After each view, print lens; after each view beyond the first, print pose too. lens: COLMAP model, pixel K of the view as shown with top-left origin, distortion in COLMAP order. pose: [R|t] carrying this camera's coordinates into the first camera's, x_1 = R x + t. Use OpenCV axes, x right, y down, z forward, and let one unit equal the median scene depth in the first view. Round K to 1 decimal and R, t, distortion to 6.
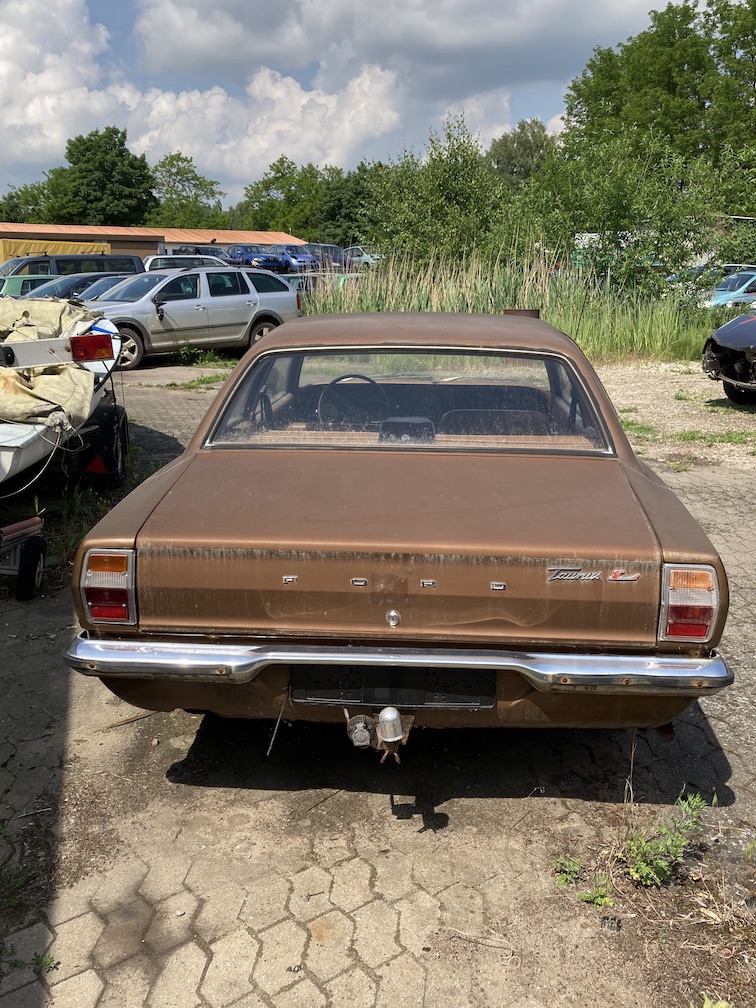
lens RADIAL K [[945.5, 0, 378.0], [0, 945.5, 504.0], [0, 0, 1]] dist [0.010484, -0.006003]
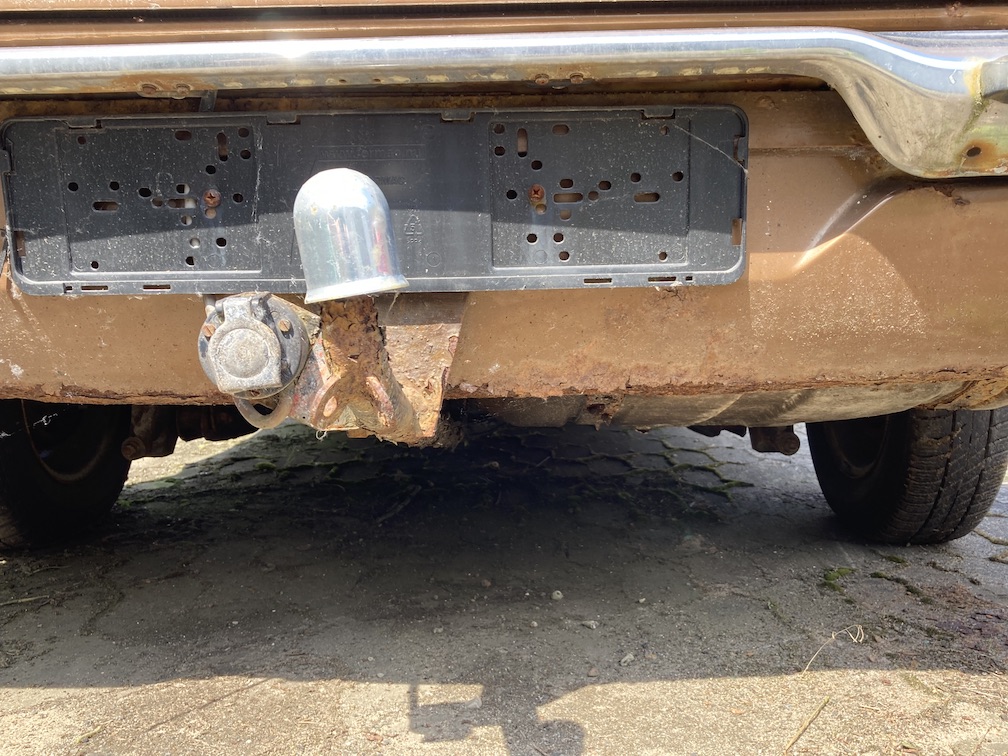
lens RADIAL K [[945.5, 0, 499.5], [0, 945.5, 374.3], [0, 0, 1]] dist [0.010484, -0.006003]
pose [[0.998558, -0.026422, 0.046725, 0.033298], [0.033393, 0.987298, -0.155328, 0.254037], [-0.042027, 0.156664, 0.986757, 0.647963]]
